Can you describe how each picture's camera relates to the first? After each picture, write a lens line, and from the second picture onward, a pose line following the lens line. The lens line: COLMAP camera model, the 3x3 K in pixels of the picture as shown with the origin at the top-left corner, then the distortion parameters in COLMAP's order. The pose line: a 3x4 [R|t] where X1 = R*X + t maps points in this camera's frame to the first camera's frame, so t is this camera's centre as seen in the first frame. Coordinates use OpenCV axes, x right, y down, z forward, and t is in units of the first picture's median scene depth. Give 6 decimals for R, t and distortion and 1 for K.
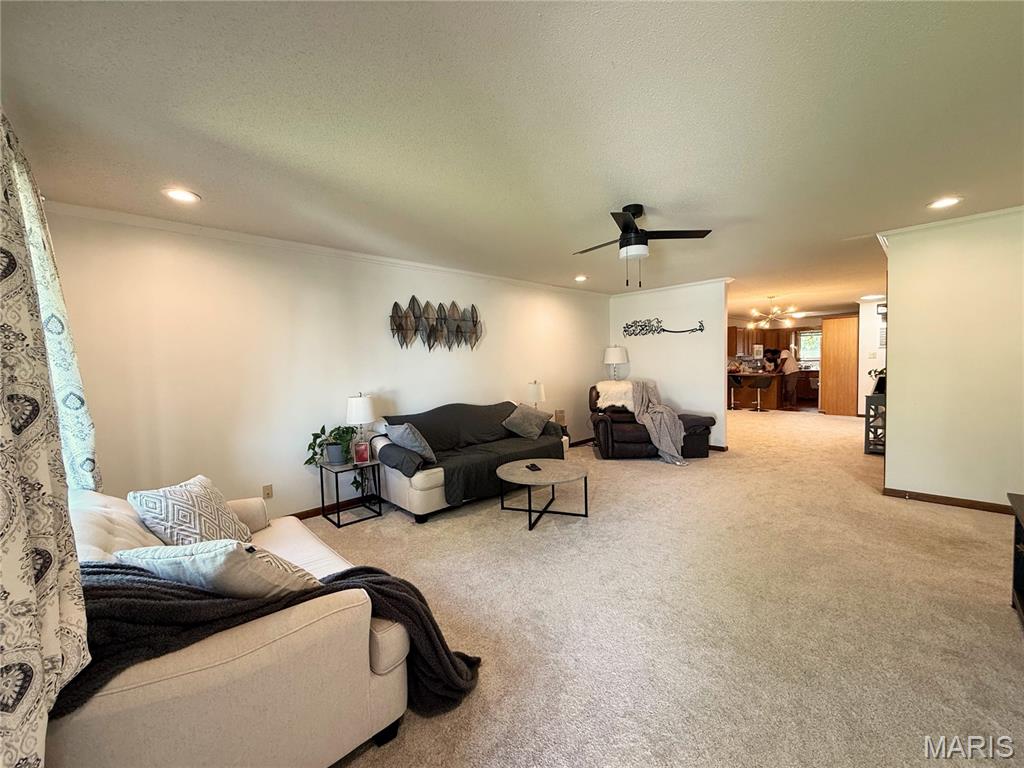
lens RADIAL K [[407.1, 0, 510.8], [0, 407.1, 380.7], [0, 0, 1]] dist [0.001019, -0.000308]
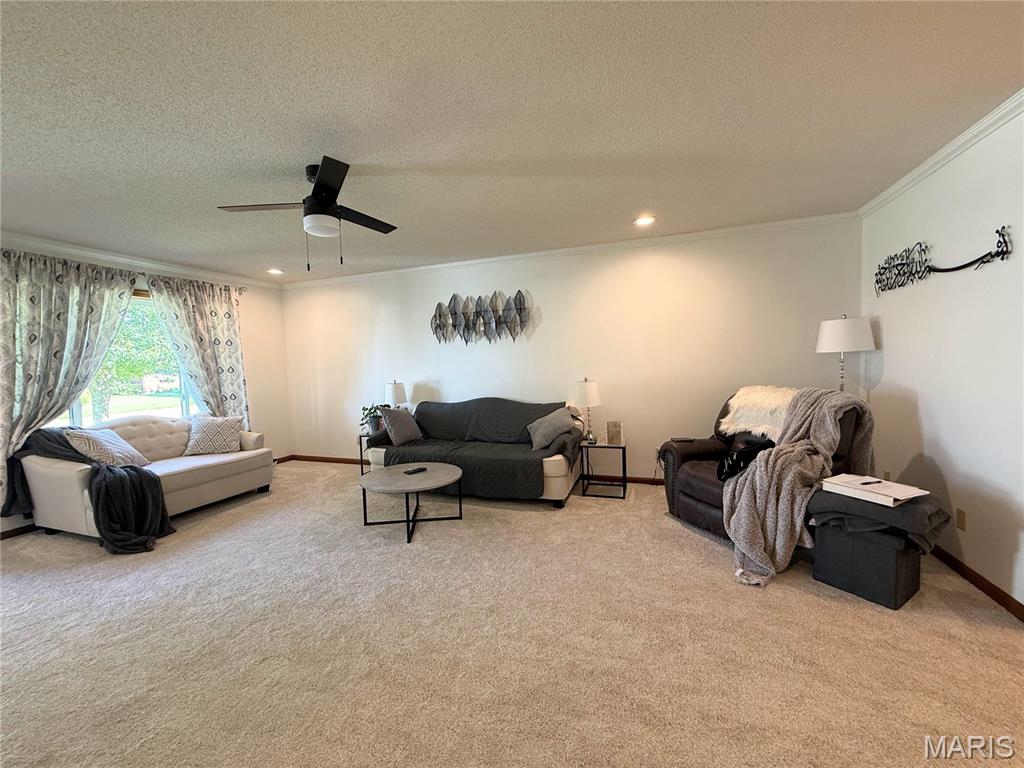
lens RADIAL K [[407.1, 0, 511.3], [0, 407.1, 382.7], [0, 0, 1]] dist [0.001019, -0.000308]
pose [[0.440940, 0.059368, -0.895571, 0.768376], [-0.023745, 0.998232, 0.054483, -0.033536], [0.897222, -0.002759, 0.441571, 0.620977]]
